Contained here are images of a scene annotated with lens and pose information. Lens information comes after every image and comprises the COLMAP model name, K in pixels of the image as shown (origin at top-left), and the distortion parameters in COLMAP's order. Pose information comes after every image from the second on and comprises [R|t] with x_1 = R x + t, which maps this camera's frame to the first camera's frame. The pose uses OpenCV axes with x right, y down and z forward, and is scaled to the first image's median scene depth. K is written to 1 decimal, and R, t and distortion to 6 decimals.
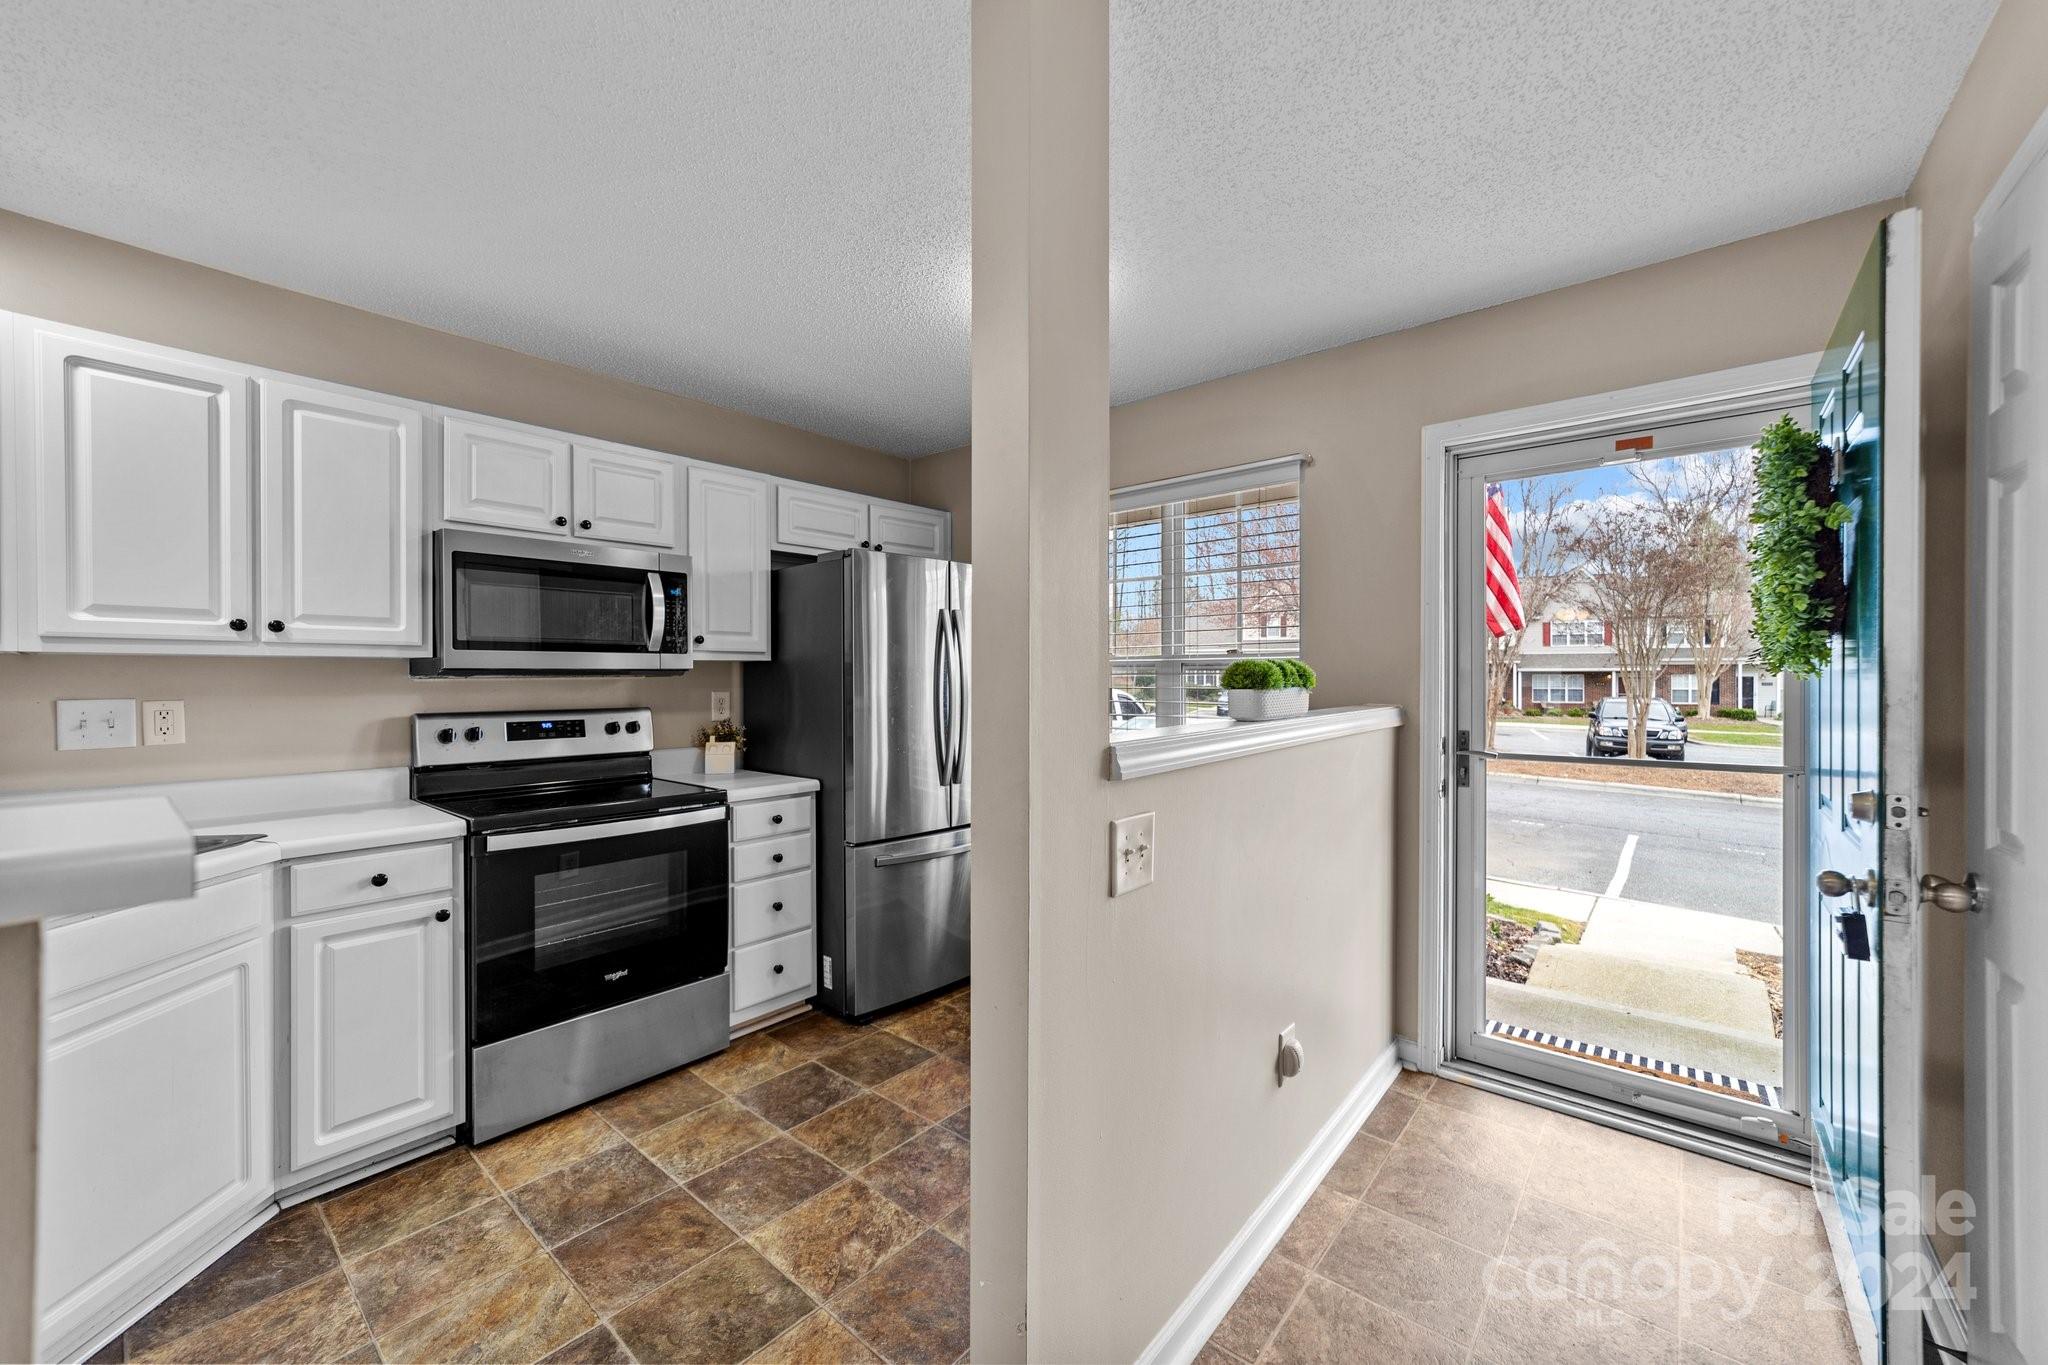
lens RADIAL K [[792.2, 0, 1029.7], [0, 792.2, 681.6], [0, 0, 1]] dist [-0.017521, 0.008629]
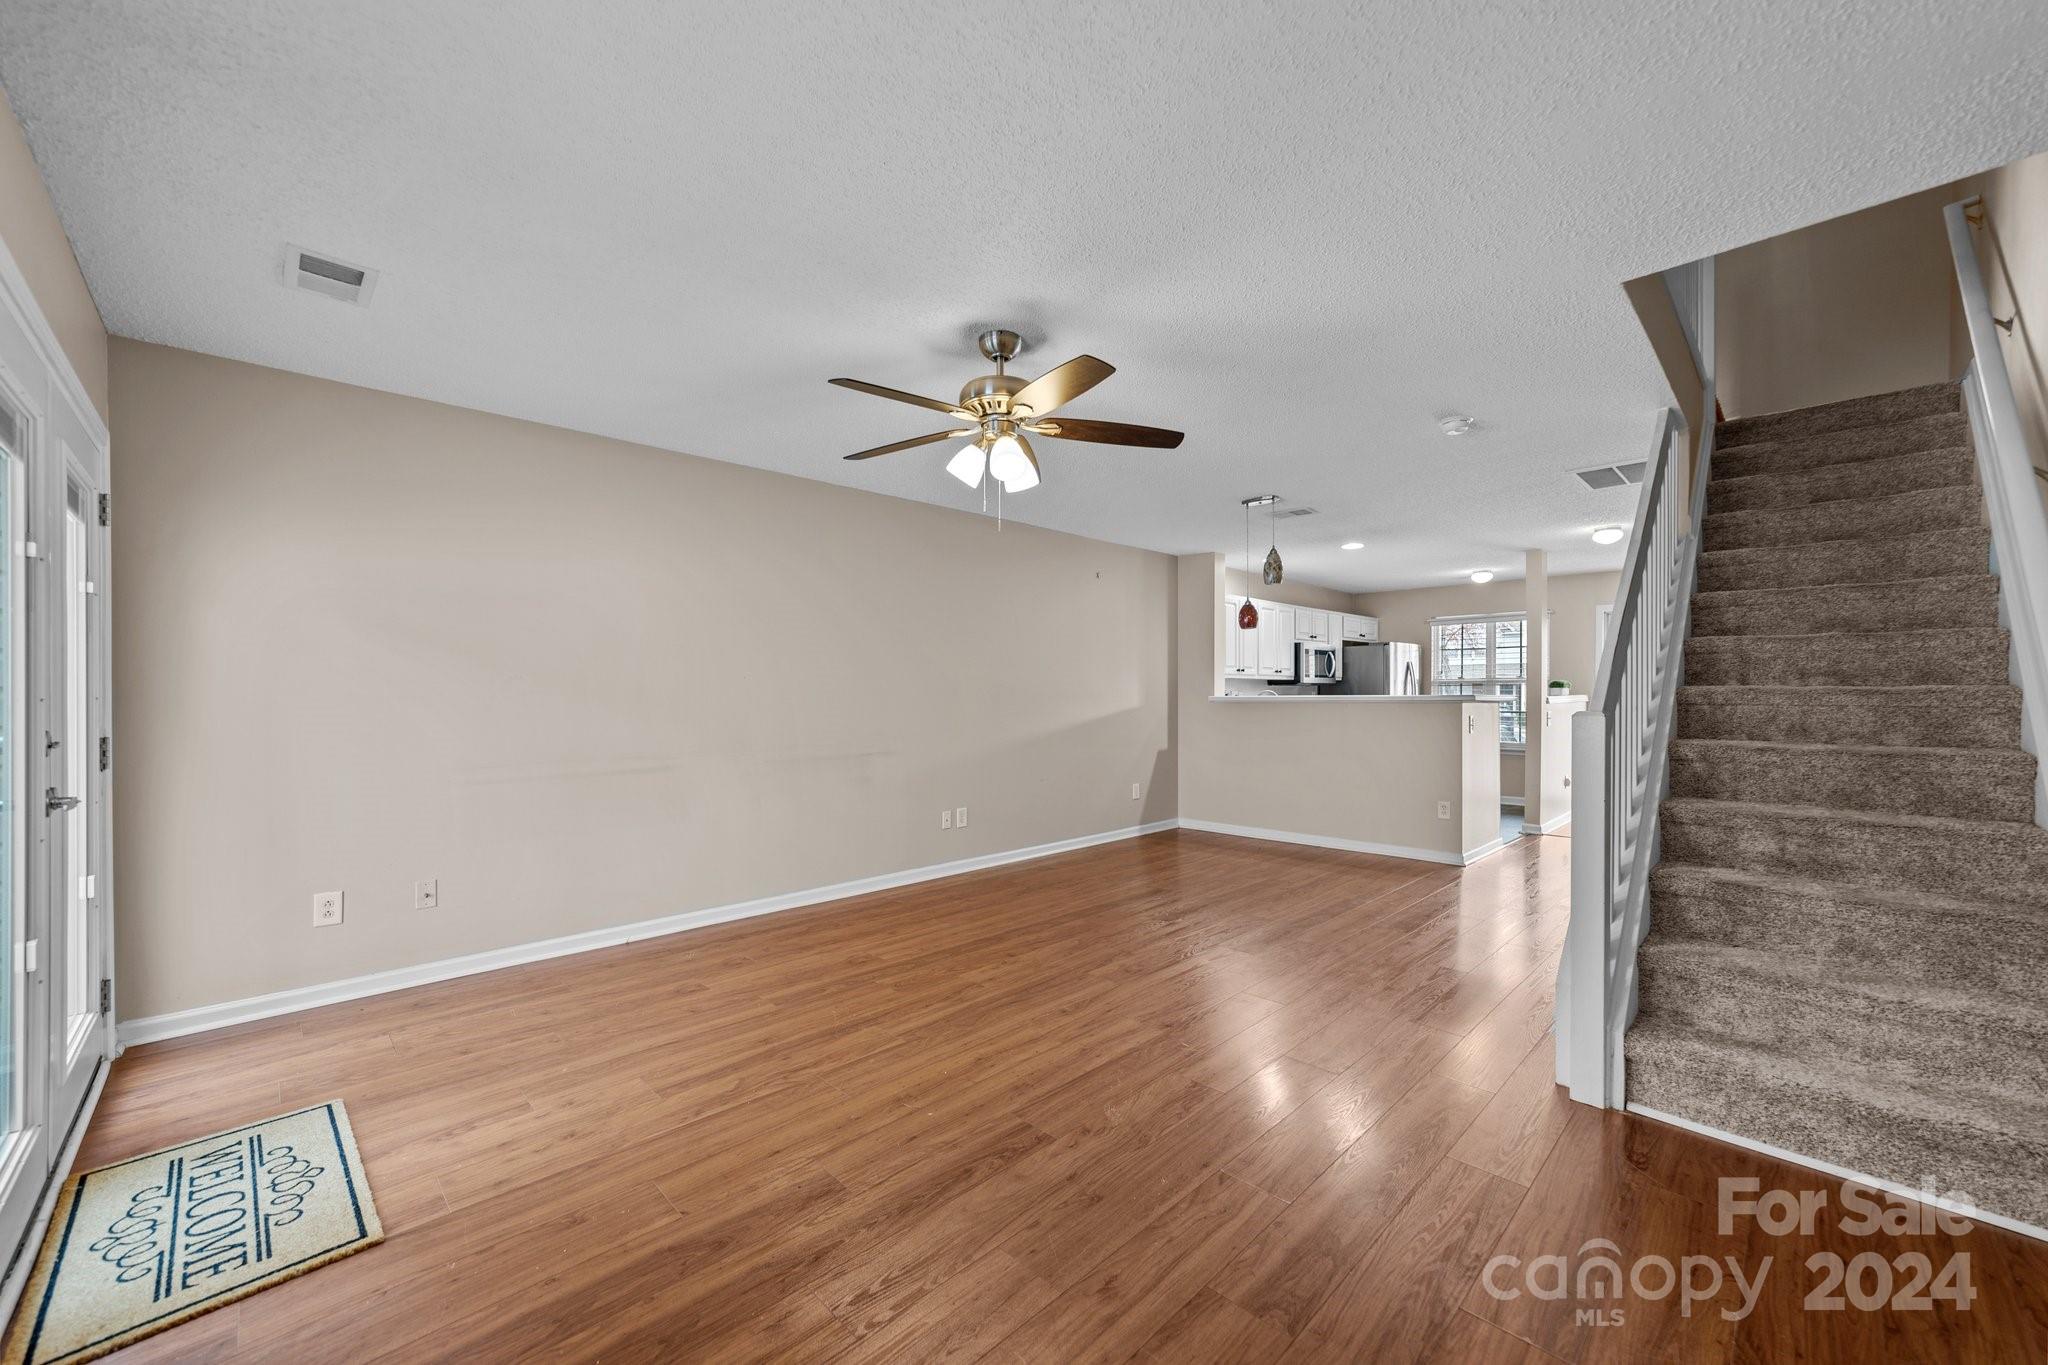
lens RADIAL K [[792.2, 0, 1026.8], [0, 792.2, 702.4], [0, 0, 1]] dist [-0.017521, 0.008629]
pose [[0.995266, 0.002171, -0.097164, -1.470435], [-0.001382, 0.999966, 0.008185, 0.039596], [0.097179, -0.008012, 0.995235, -2.360905]]
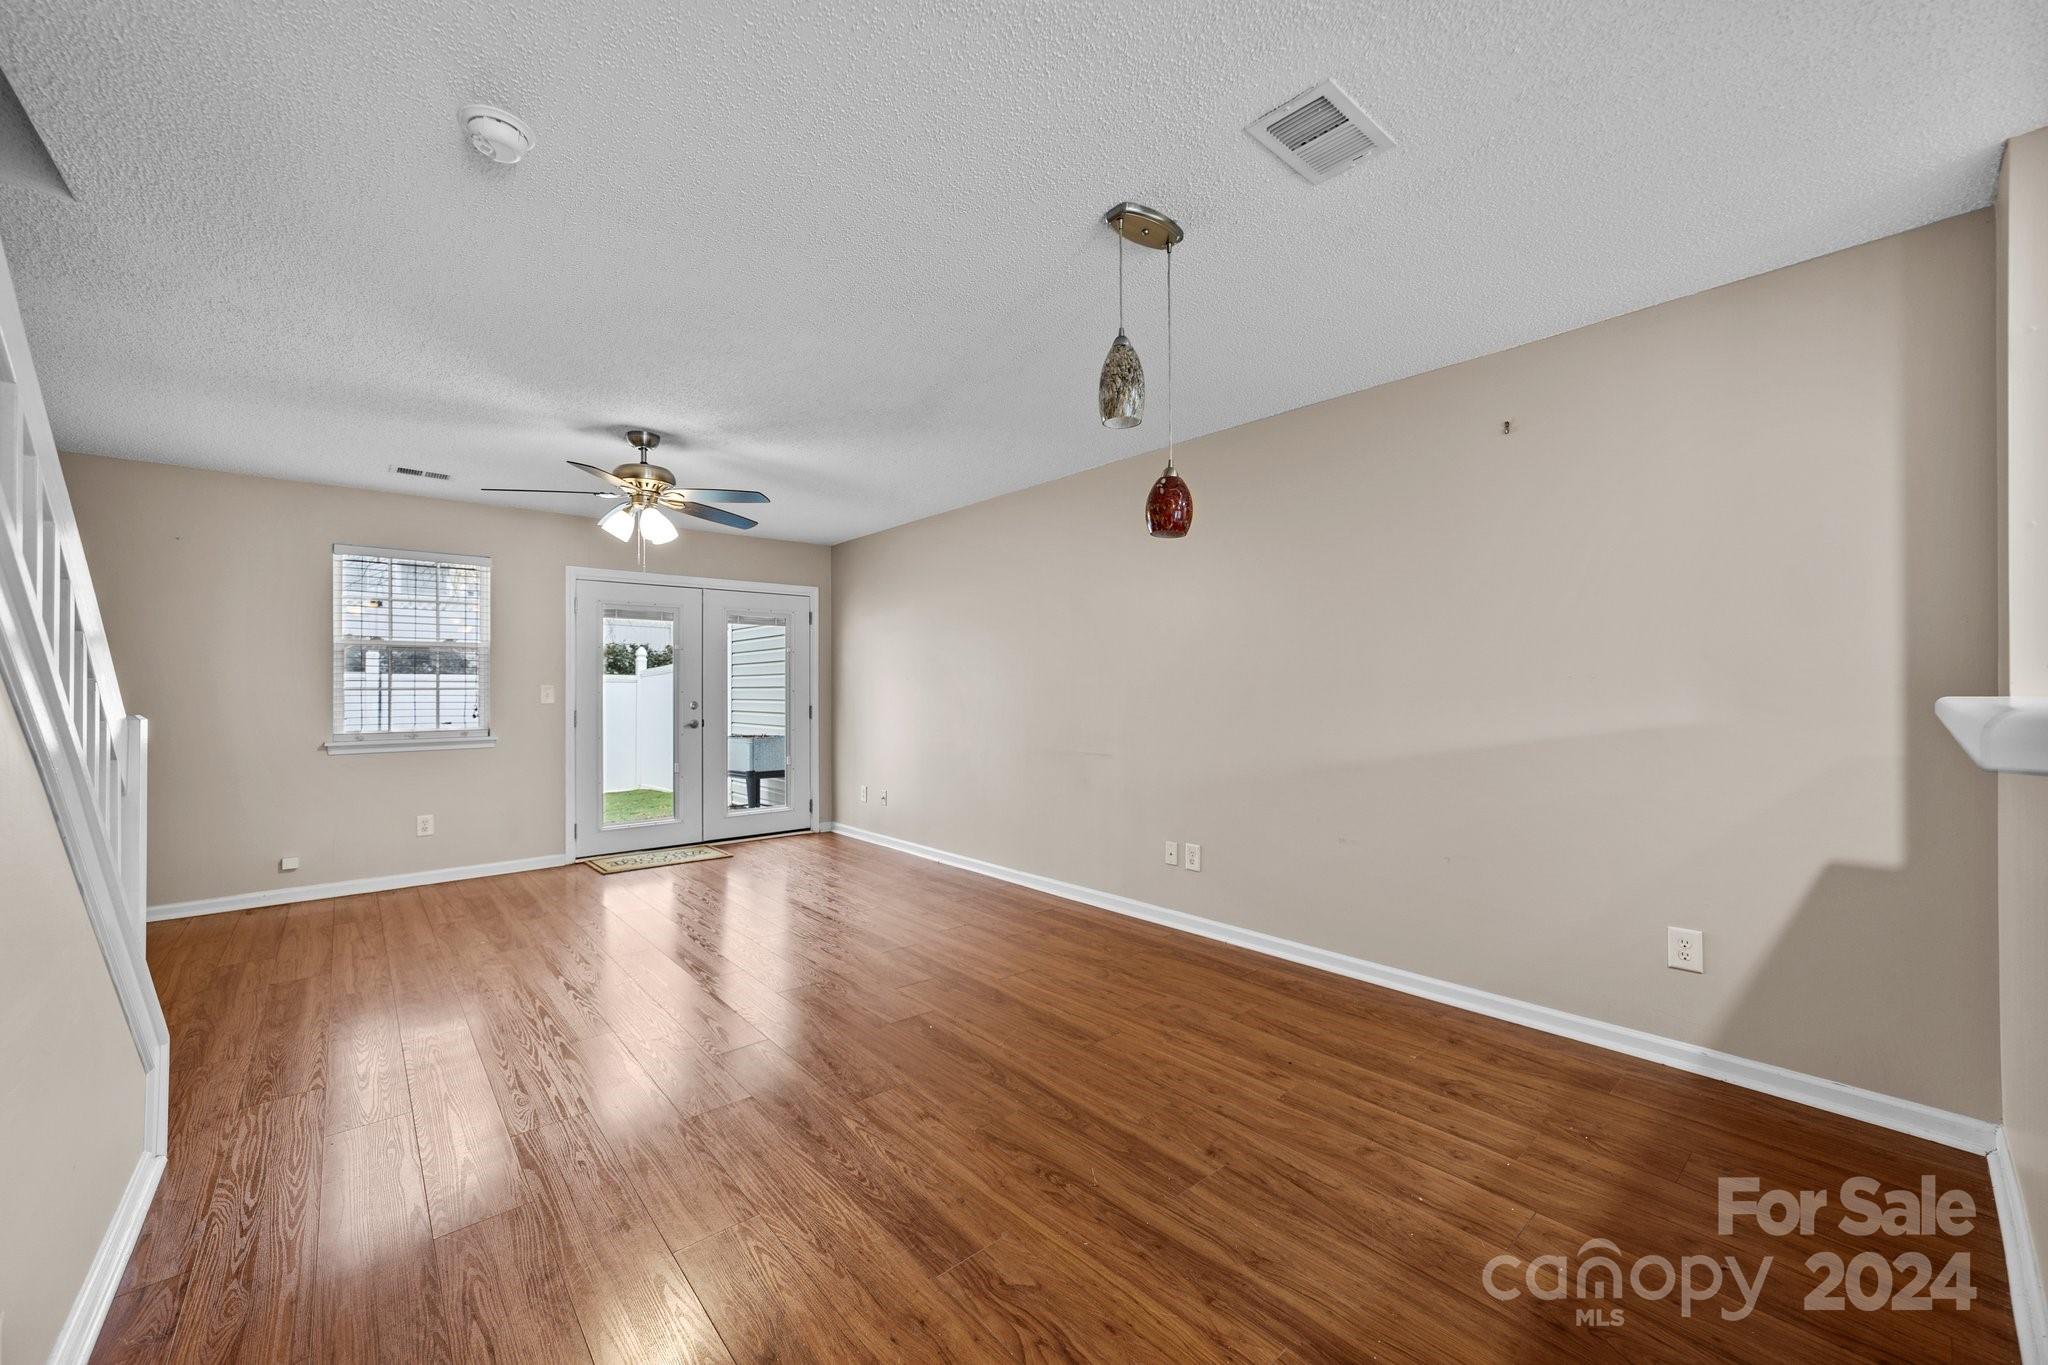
lens RADIAL K [[792.2, 0, 1019.1], [0, 792.2, 686.7], [0, 0, 1]] dist [-0.017521, 0.008629]
pose [[-0.163071, 0.002778, -0.986610, -0.256984], [0.001051, 0.999996, 0.002642, 0.027132], [0.986614, -0.000607, -0.163073, -0.335124]]
